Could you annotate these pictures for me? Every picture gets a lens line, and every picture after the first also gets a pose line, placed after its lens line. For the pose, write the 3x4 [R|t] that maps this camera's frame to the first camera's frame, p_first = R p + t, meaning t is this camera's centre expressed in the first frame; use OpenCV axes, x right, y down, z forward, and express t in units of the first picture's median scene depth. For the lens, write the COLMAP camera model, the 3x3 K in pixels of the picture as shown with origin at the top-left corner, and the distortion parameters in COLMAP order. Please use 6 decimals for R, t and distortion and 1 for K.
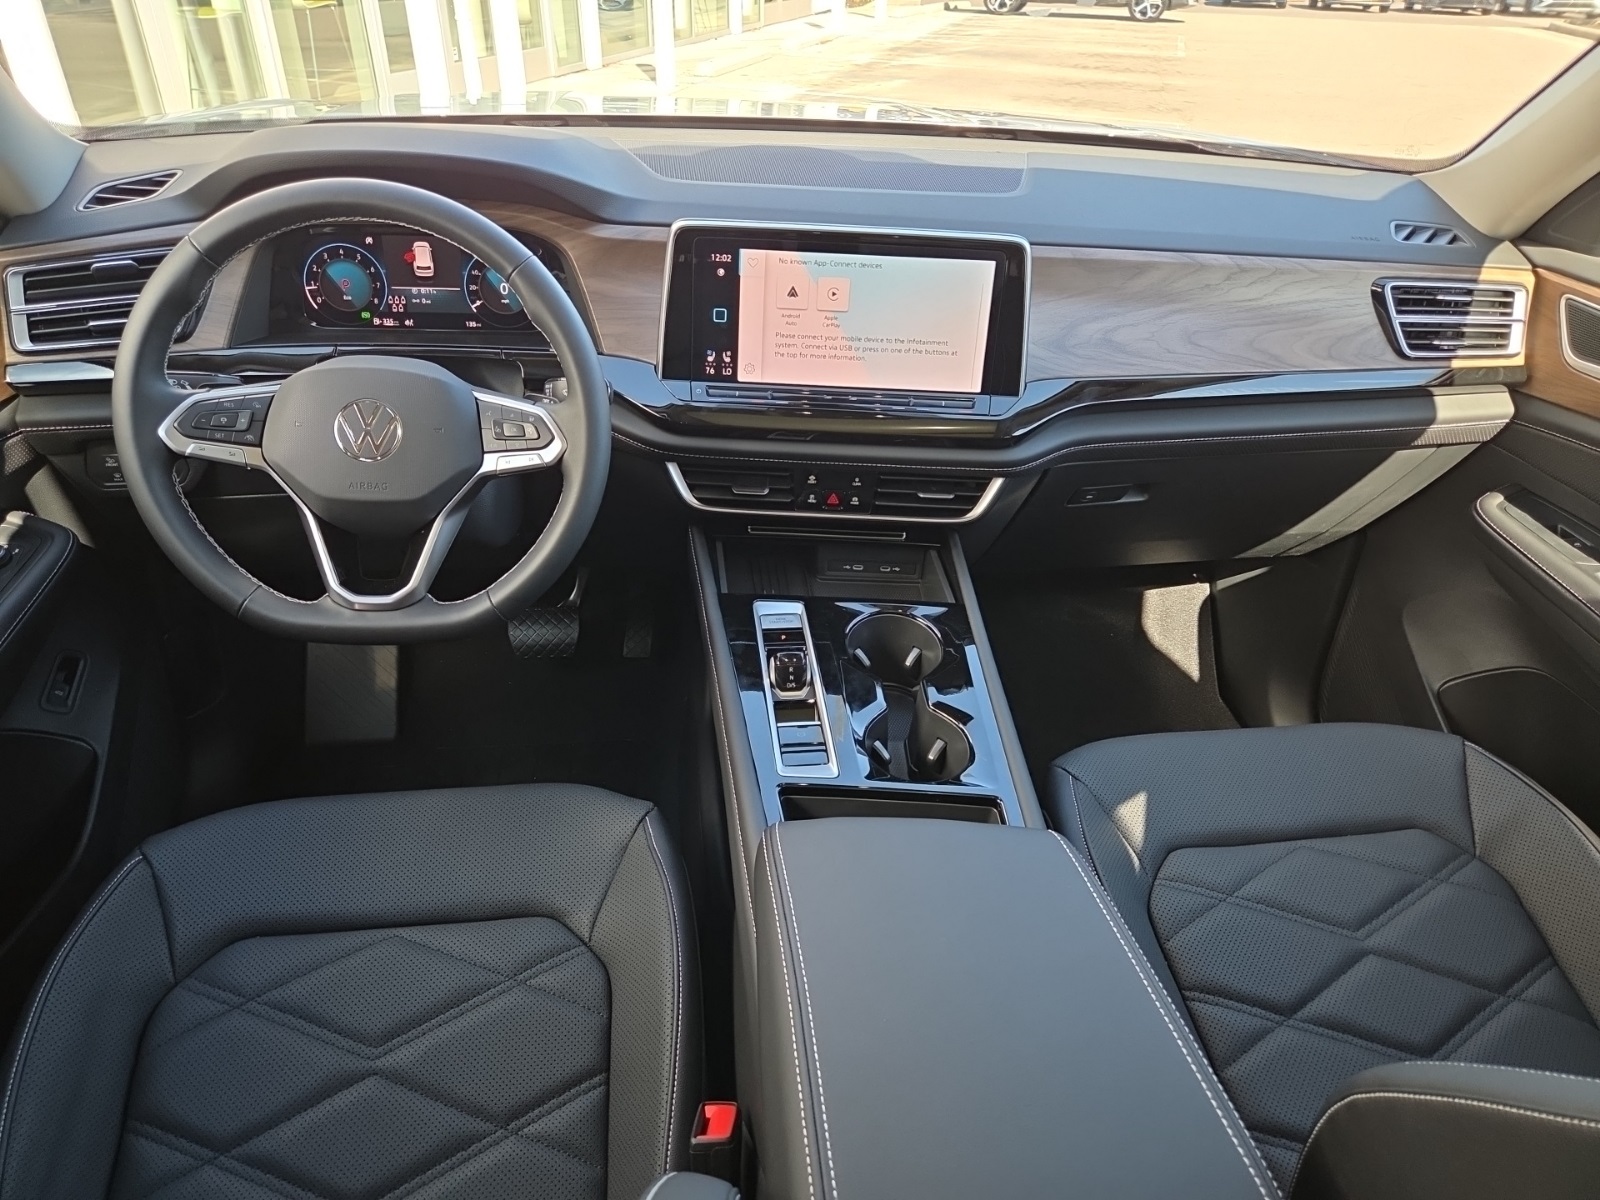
lens RADIAL K [[1077.5, 0, 791.4], [0, 1077.5, 612.8], [0, 0, 1]] dist [0.064991, -0.048918]
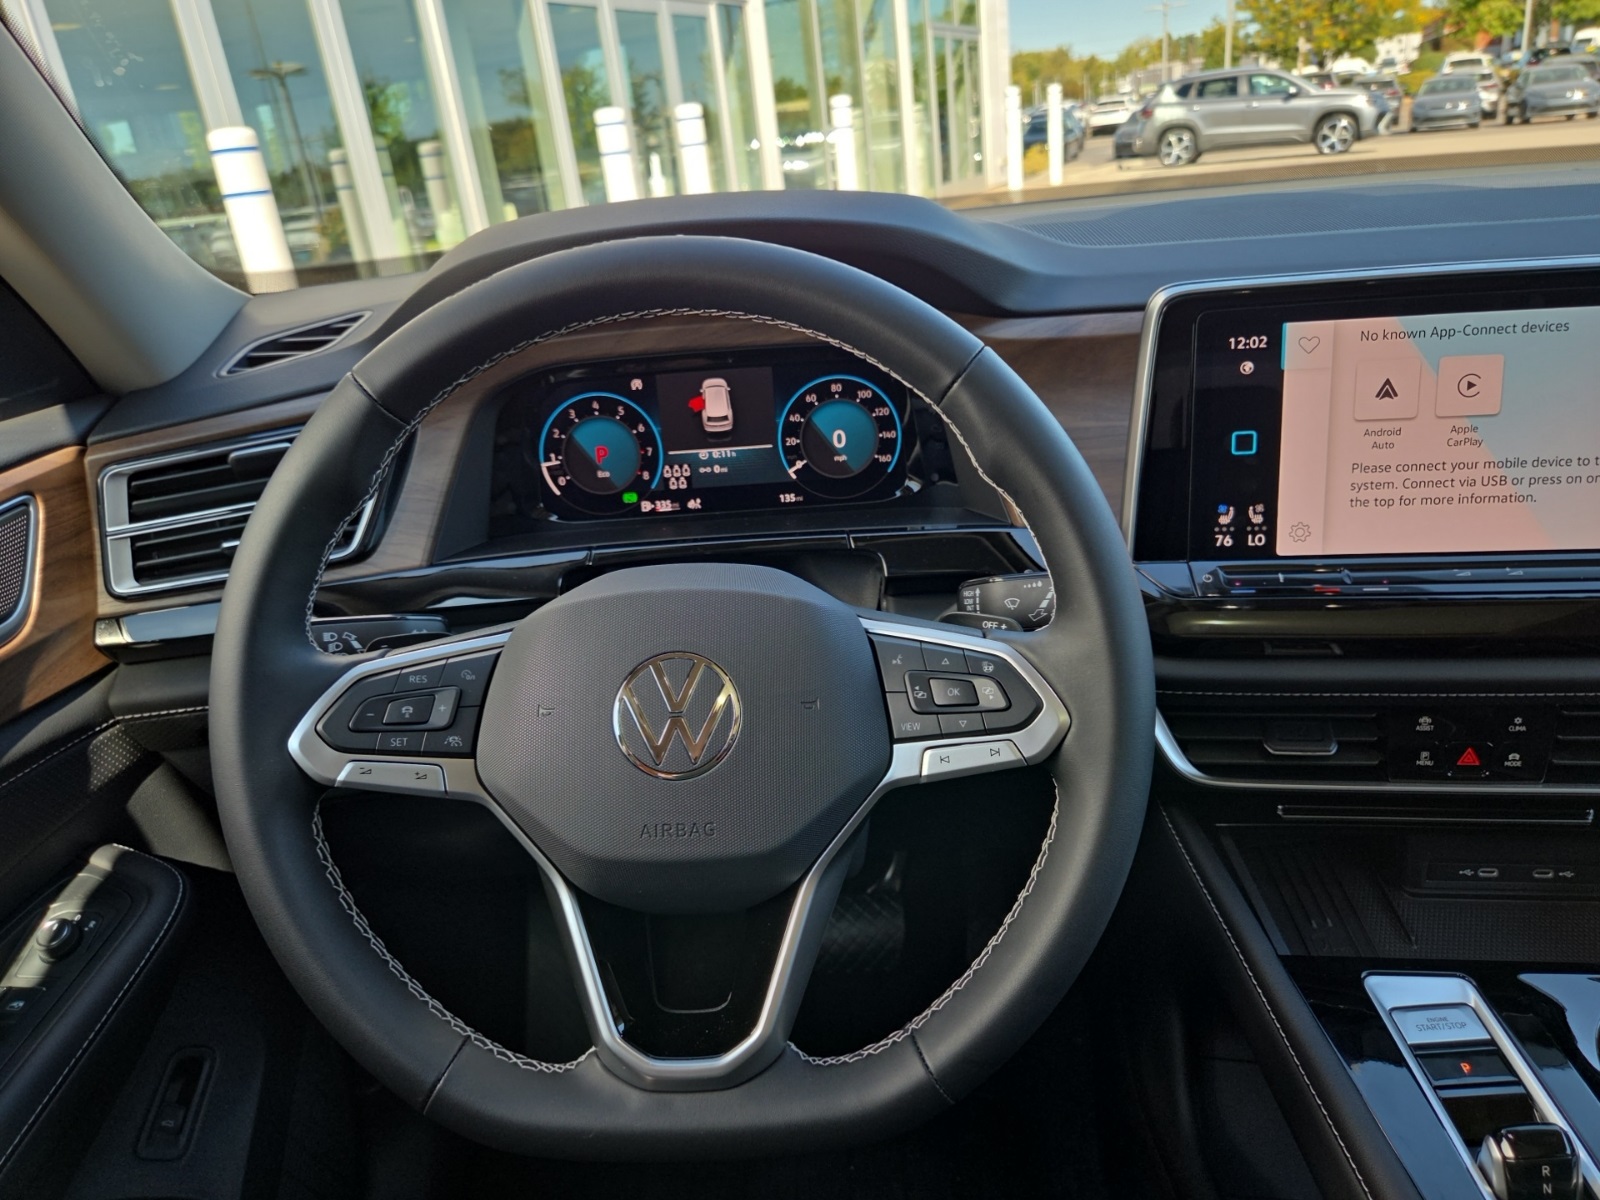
lens RADIAL K [[1077.5, 0, 793.7], [0, 1077.5, 606.6], [0, 0, 1]] dist [0.064991, -0.048918]
pose [[0.985142, -0.061911, -0.160193, -0.212005], [0.036398, 0.986839, -0.157554, -0.114172], [0.167839, 0.149382, 0.974431, 0.436354]]
